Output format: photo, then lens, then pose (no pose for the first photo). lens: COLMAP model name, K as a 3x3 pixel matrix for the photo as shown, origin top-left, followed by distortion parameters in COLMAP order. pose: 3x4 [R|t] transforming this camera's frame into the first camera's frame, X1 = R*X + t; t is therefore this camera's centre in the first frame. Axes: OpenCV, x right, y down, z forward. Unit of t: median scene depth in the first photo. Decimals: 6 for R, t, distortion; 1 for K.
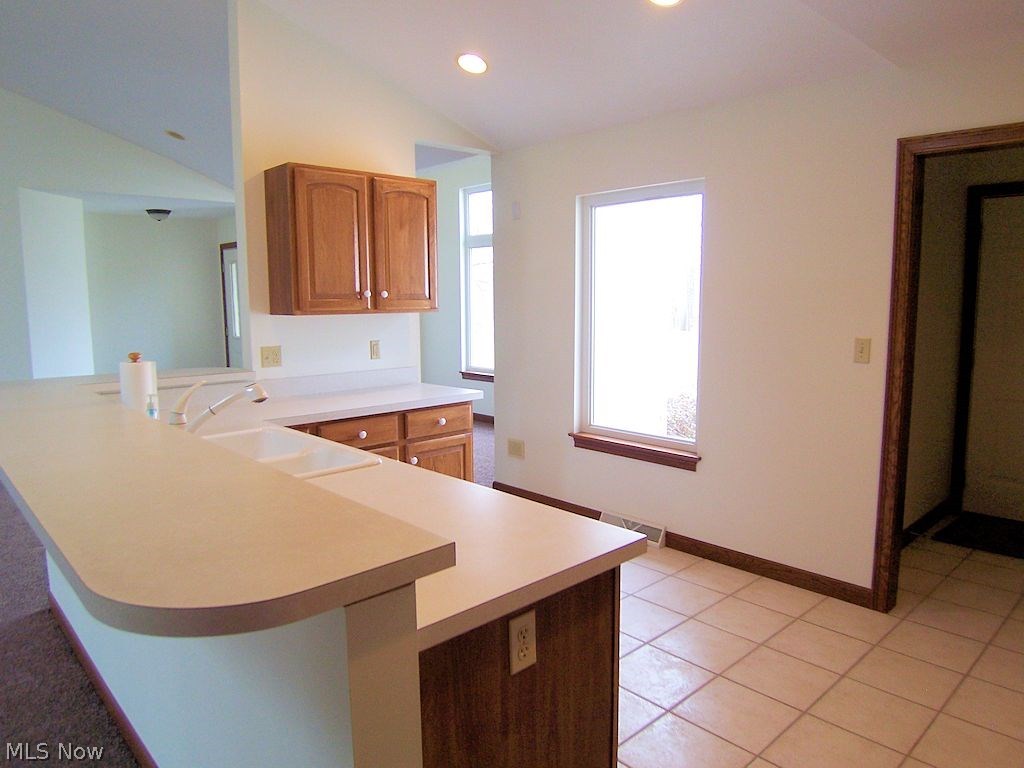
lens RADIAL K [[686.4, 0, 513.5], [0, 686.4, 386.5], [0, 0, 1]] dist [-0.022723, -0.016339]
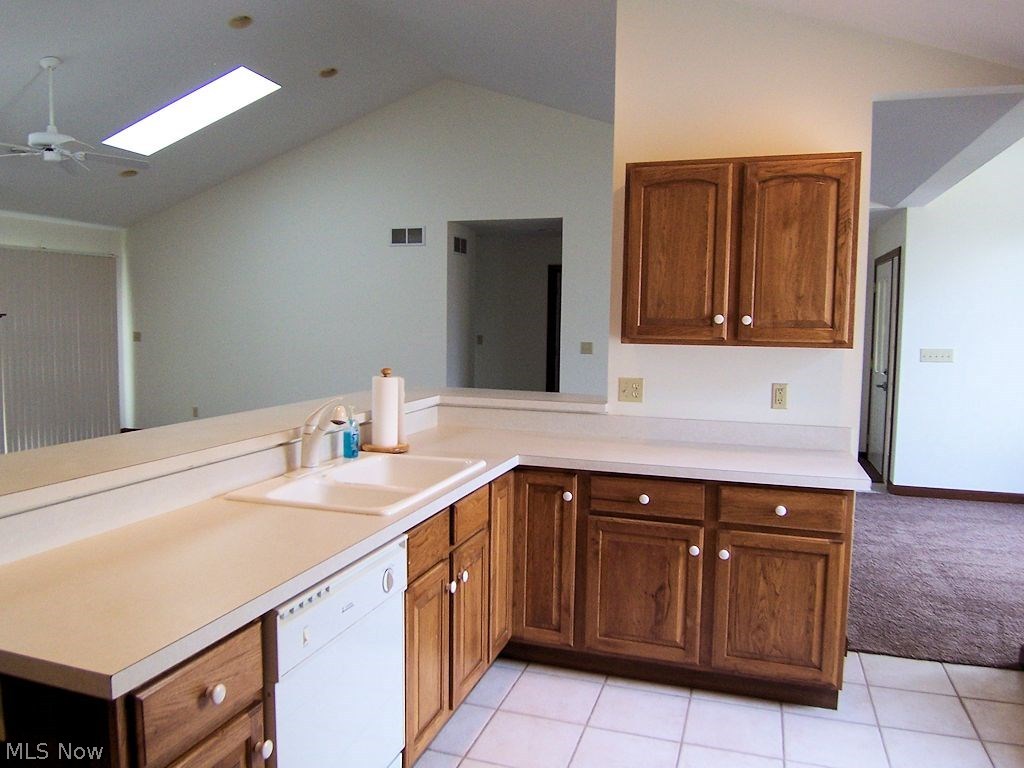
lens RADIAL K [[756.1, 0, 499.4], [0, 756.1, 381.5], [0, 0, 1]] dist [-0.012376, -0.041179]
pose [[0.468782, 0.085980, -0.879119, 0.405244], [-0.130437, 0.991079, 0.027376, -0.058364], [0.873630, 0.101836, 0.475815, 0.400129]]
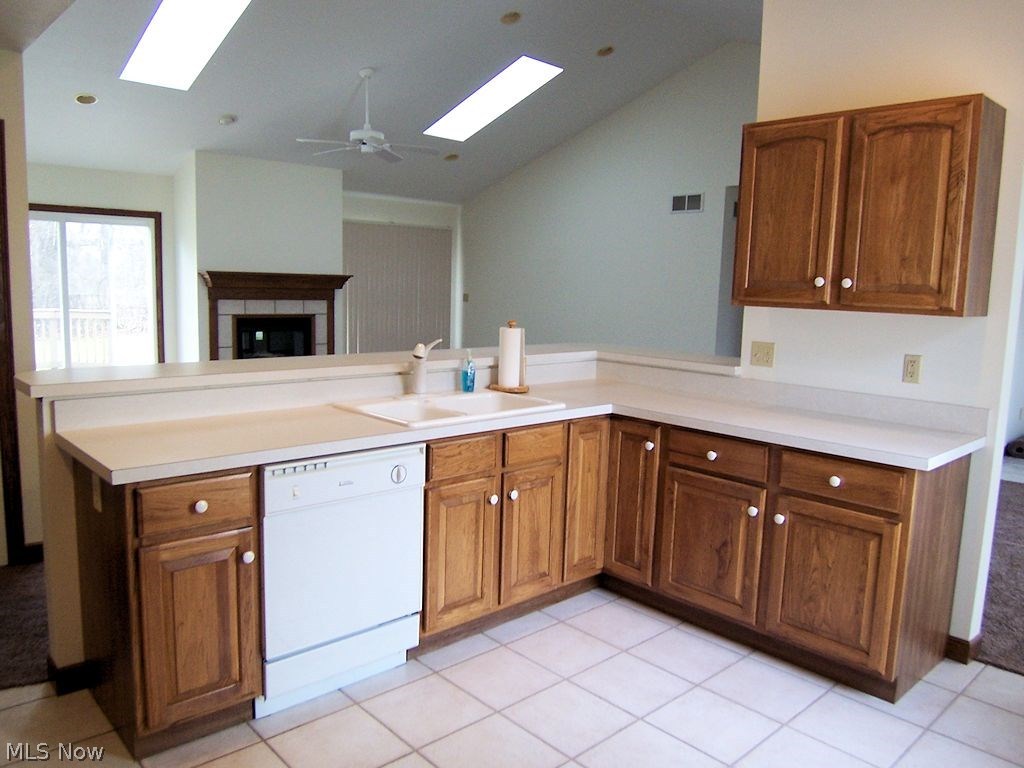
lens RADIAL K [[756.1, 0, 501.5], [0, 756.1, 381.2], [0, 0, 1]] dist [-0.012376, -0.041179]
pose [[-0.011003, 0.138638, -0.990282, 0.587625], [-0.157368, 0.977761, 0.138633, -0.089607], [0.987479, 0.157364, 0.011059, 0.672799]]
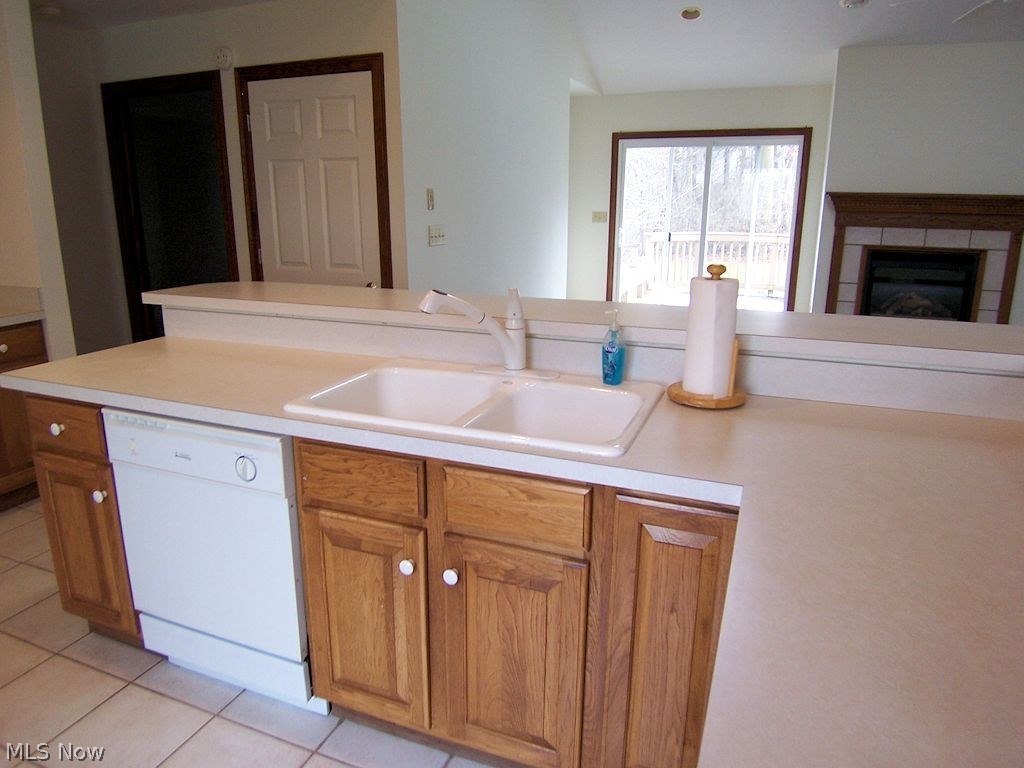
lens RADIAL K [[686.4, 0, 509.4], [0, 686.4, 385.4], [0, 0, 1]] dist [-0.022723, -0.016339]
pose [[-0.907343, 0.117429, -0.403658, -0.073146], [-0.049390, 0.923769, 0.379753, -0.121799], [0.417481, 0.364502, -0.832375, 1.023378]]
